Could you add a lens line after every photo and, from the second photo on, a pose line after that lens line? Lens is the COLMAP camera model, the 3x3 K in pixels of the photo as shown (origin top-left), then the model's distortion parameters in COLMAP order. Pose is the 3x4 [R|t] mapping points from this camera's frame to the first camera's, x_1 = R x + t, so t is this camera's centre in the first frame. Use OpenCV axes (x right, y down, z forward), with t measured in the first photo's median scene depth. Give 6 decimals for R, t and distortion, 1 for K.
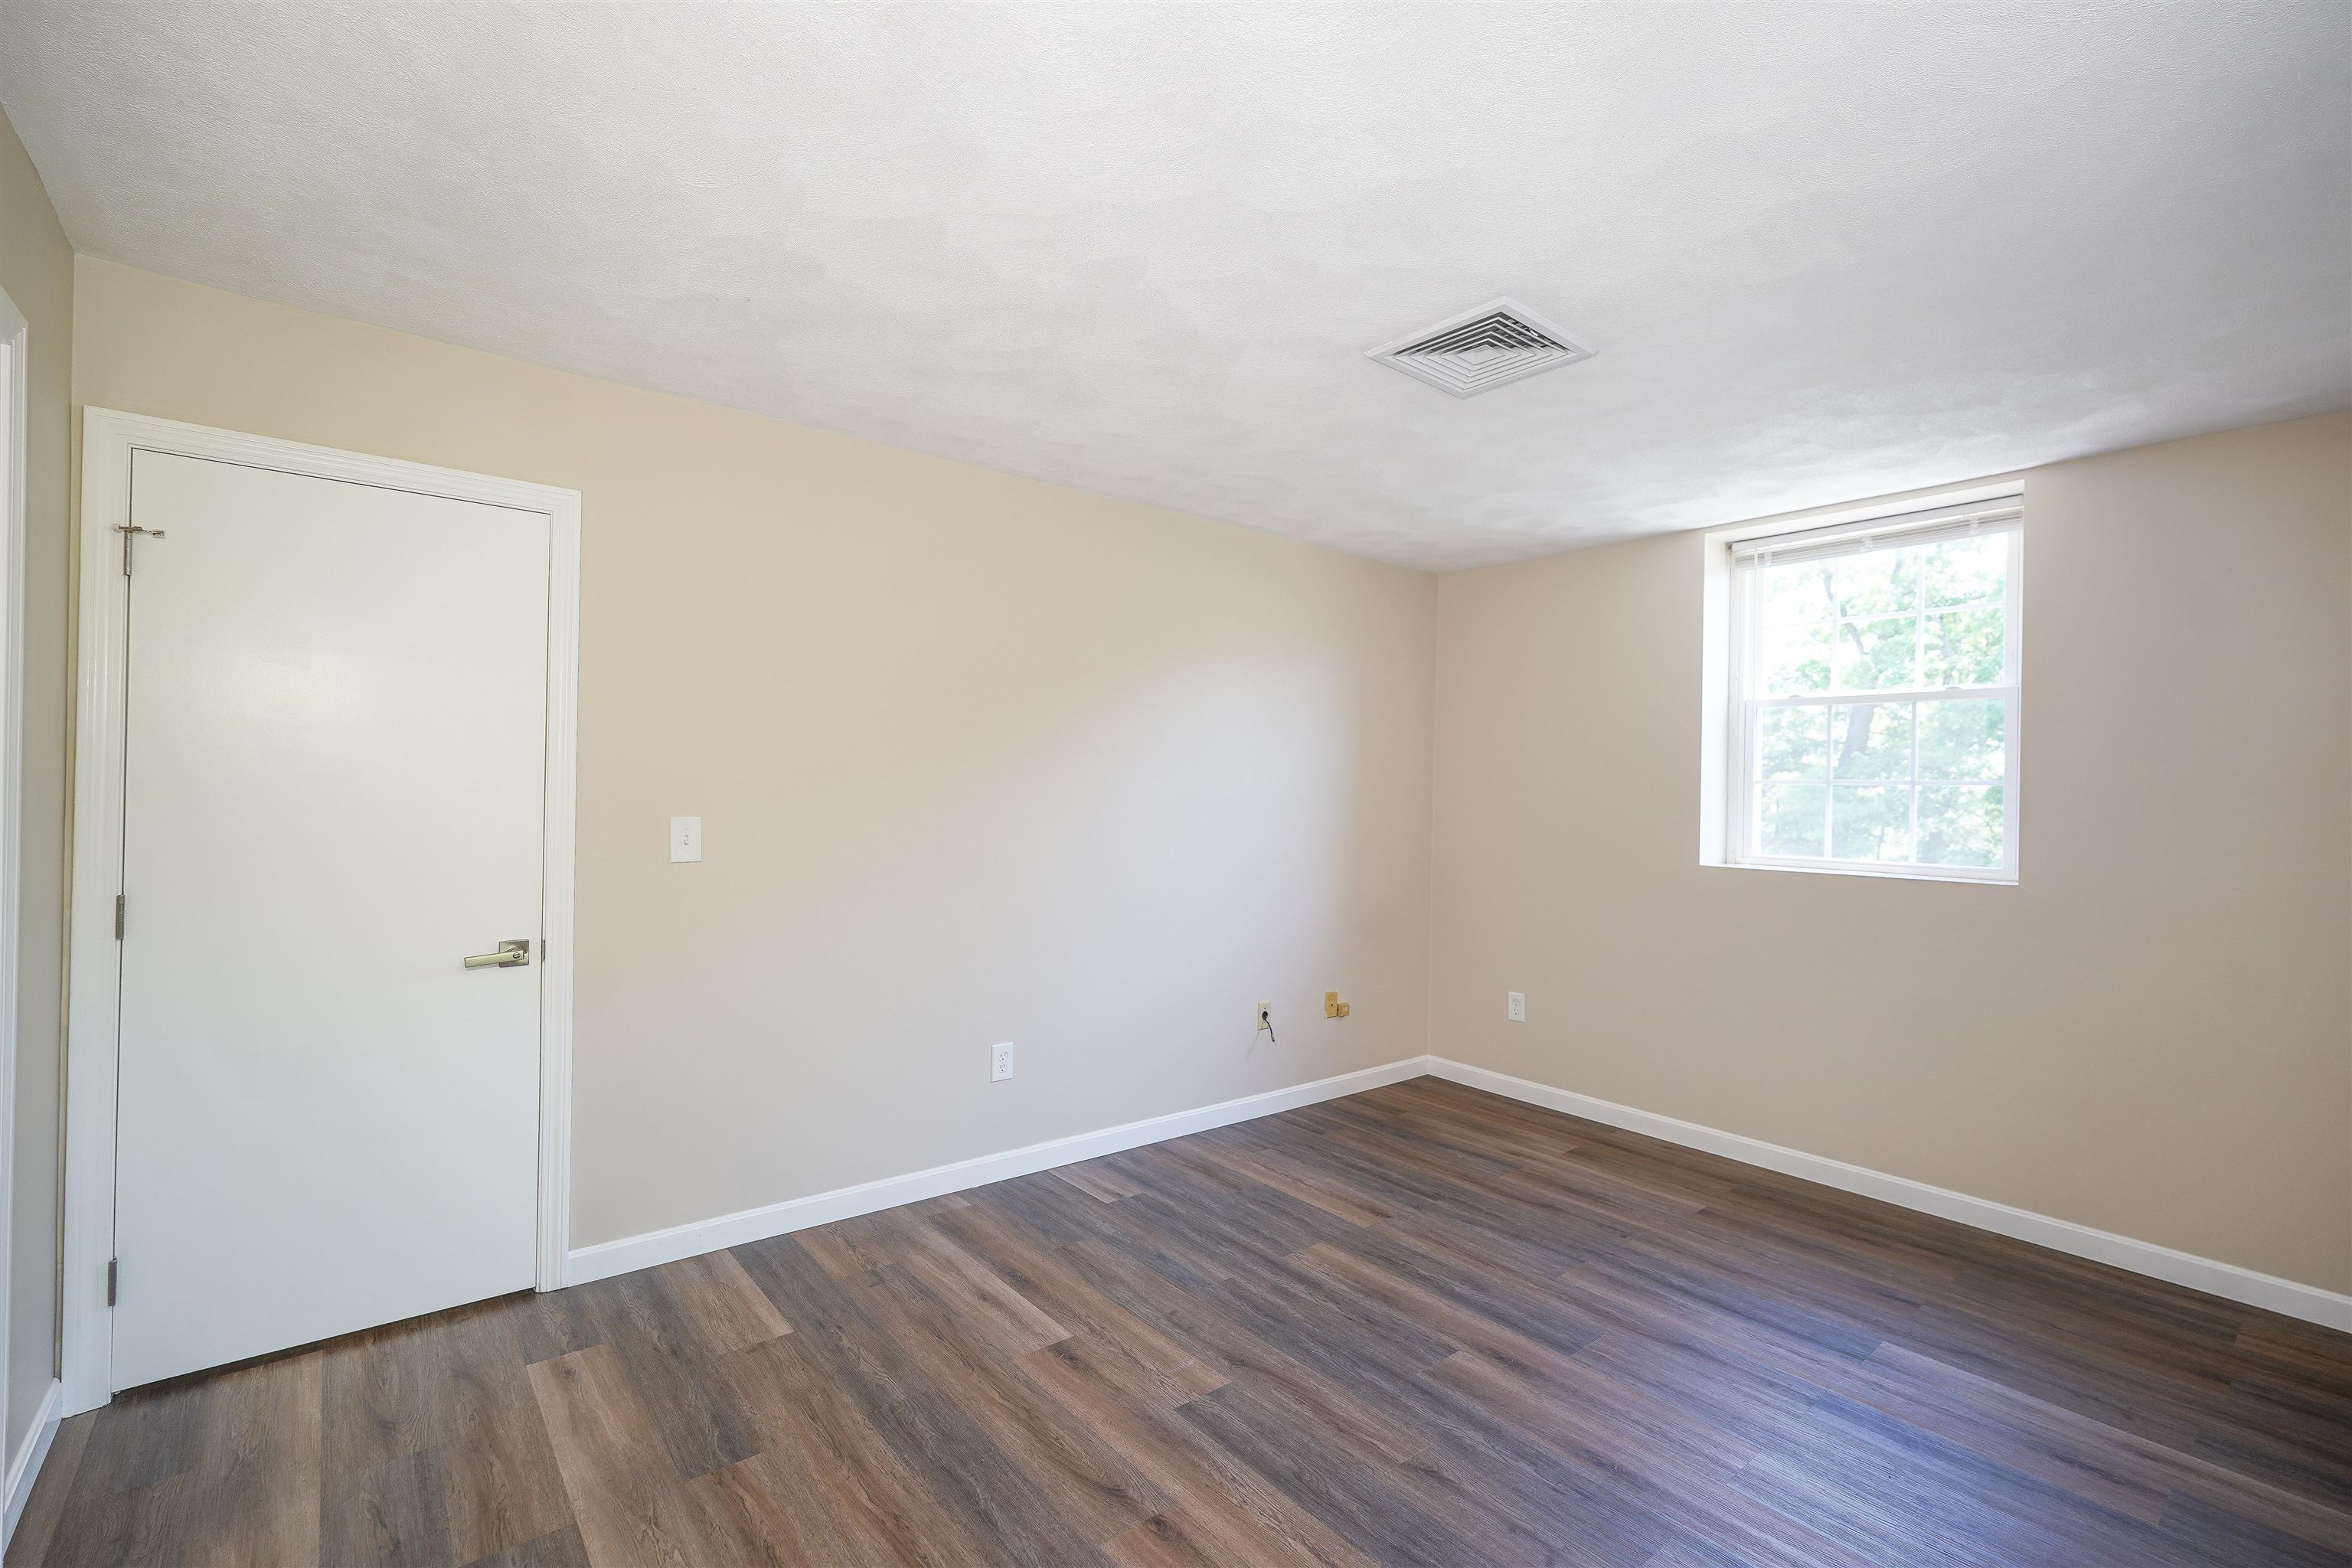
lens RADIAL K [[1039.7, 0, 1170.3], [0, 1039.7, 786.9], [0, 0, 1]] dist [-0.021560, 0.009471]
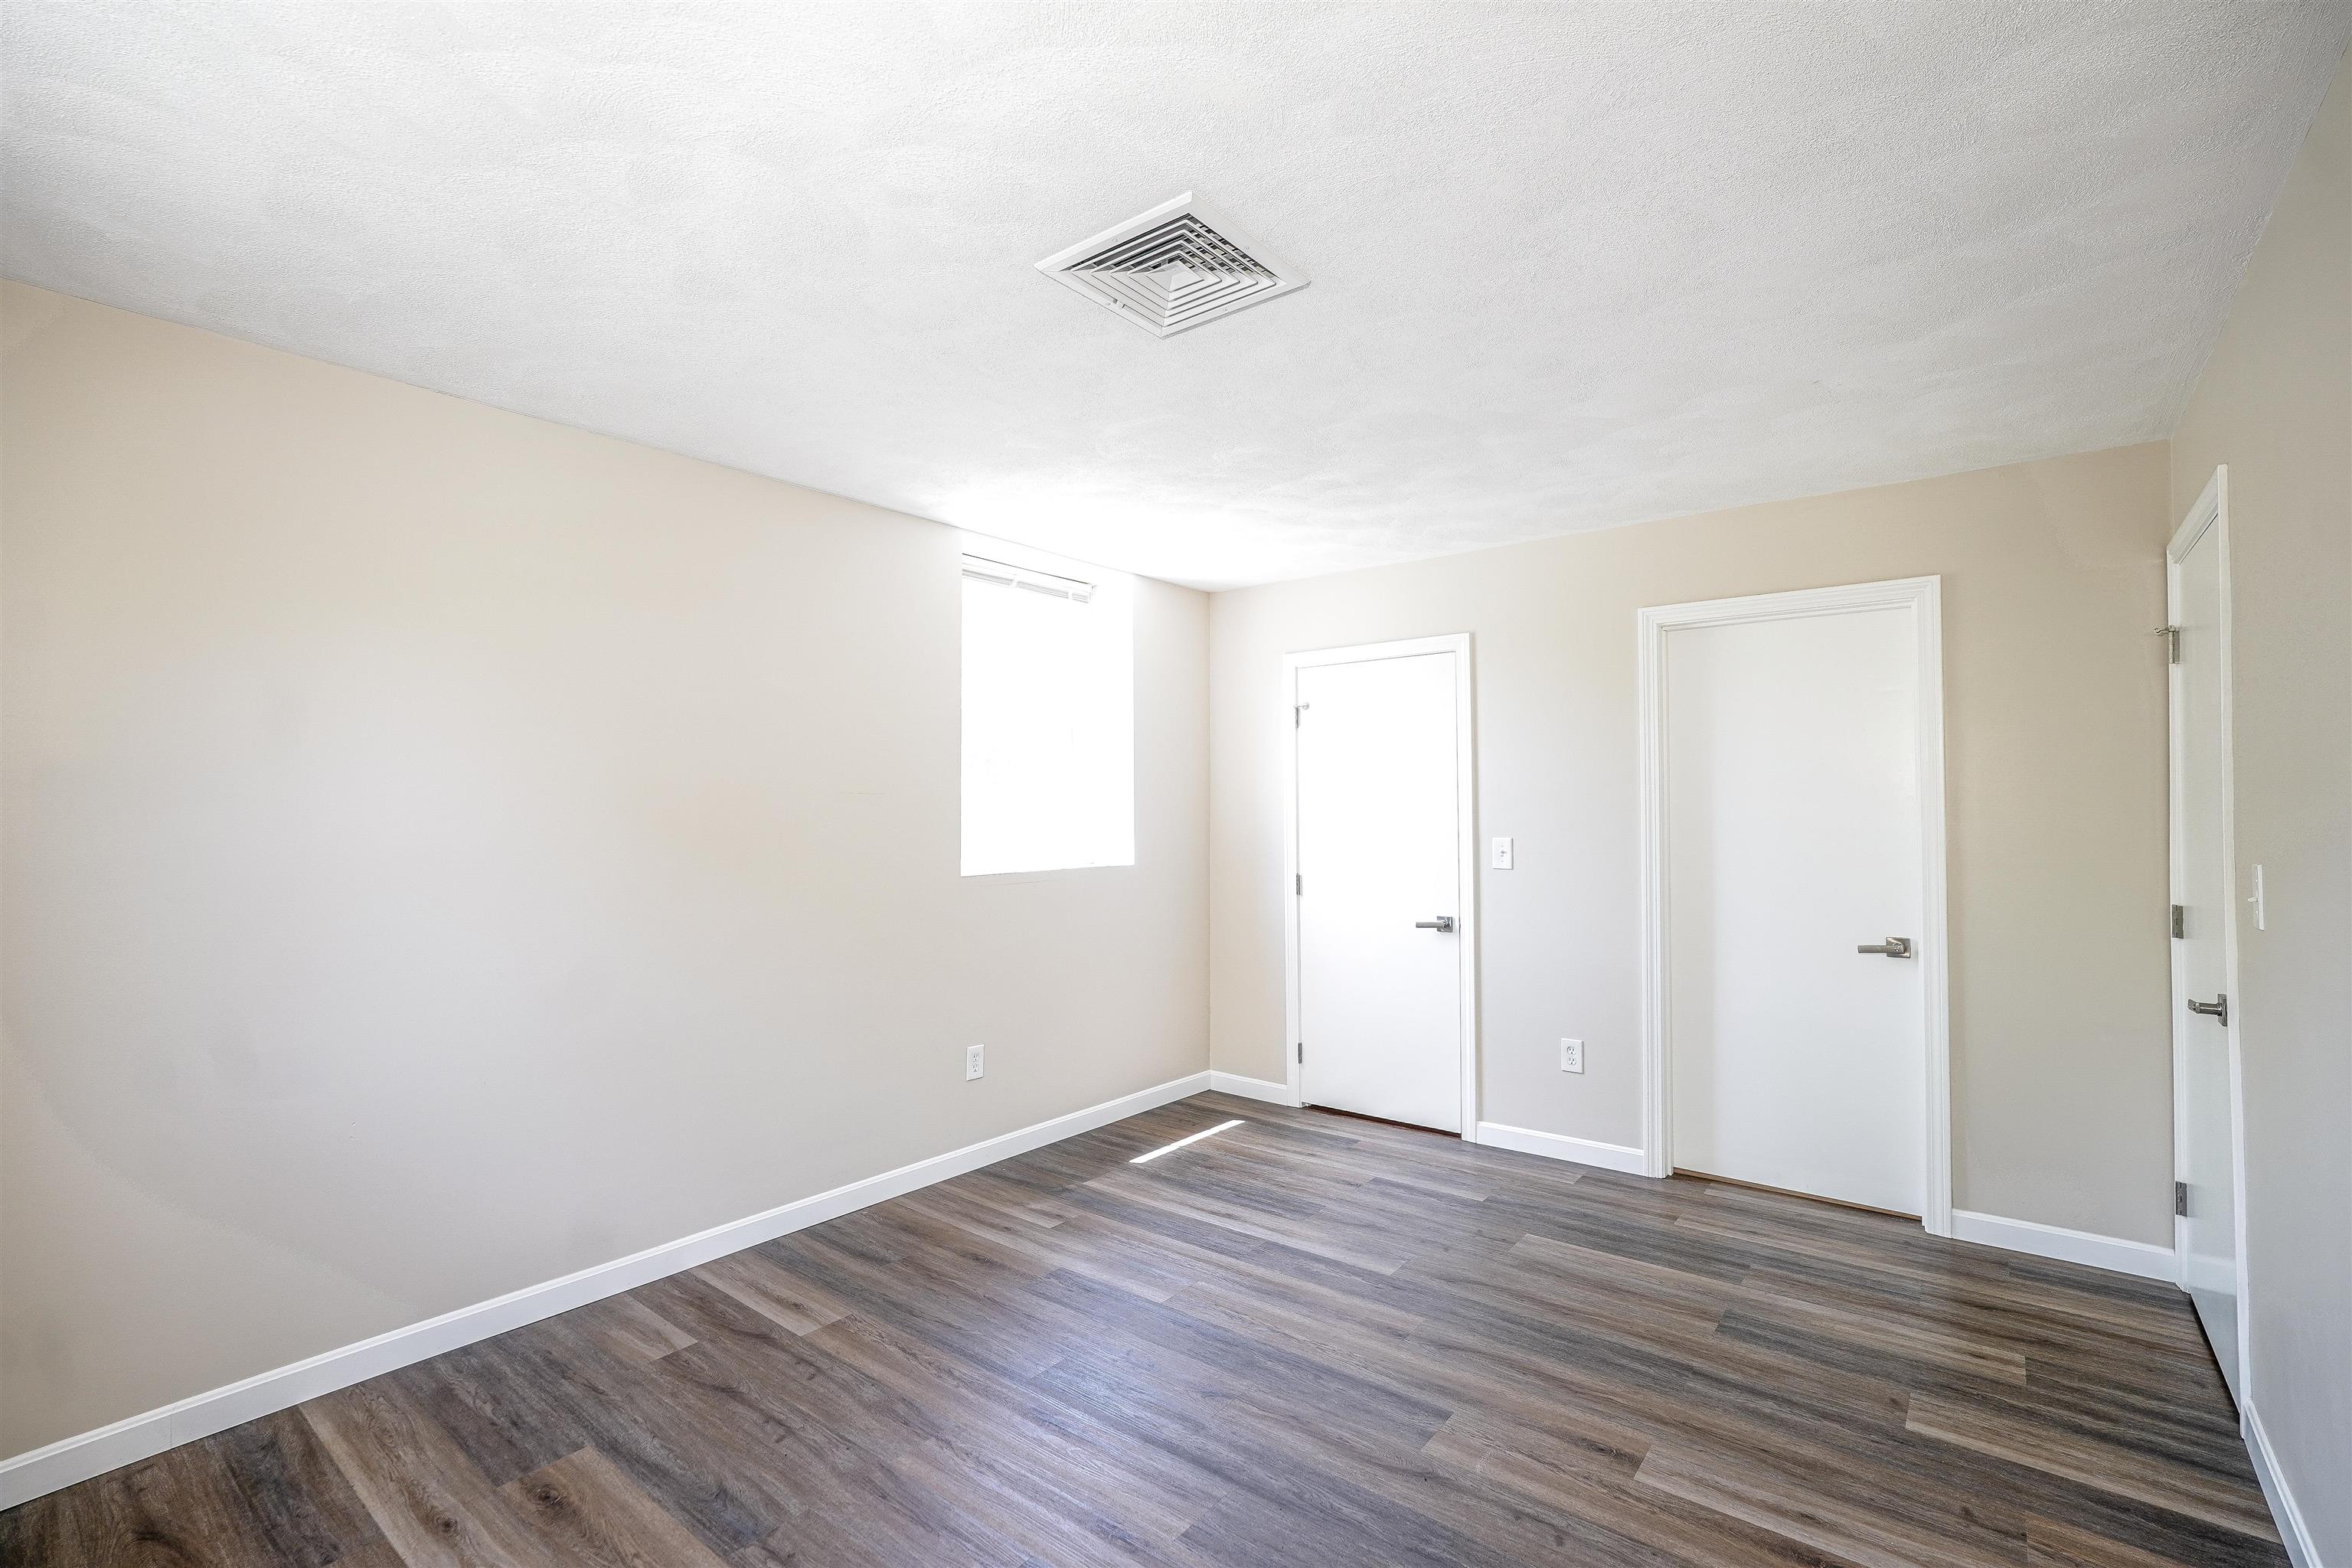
lens RADIAL K [[1039.7, 0, 1170.3], [0, 1039.7, 786.9], [0, 0, 1]] dist [-0.021560, 0.009471]
pose [[-0.978107, -0.022082, -0.206926, 0.488591], [-0.017304, 0.999541, -0.024874, 0.007964], [0.207380, -0.020749, -0.978040, 1.890527]]
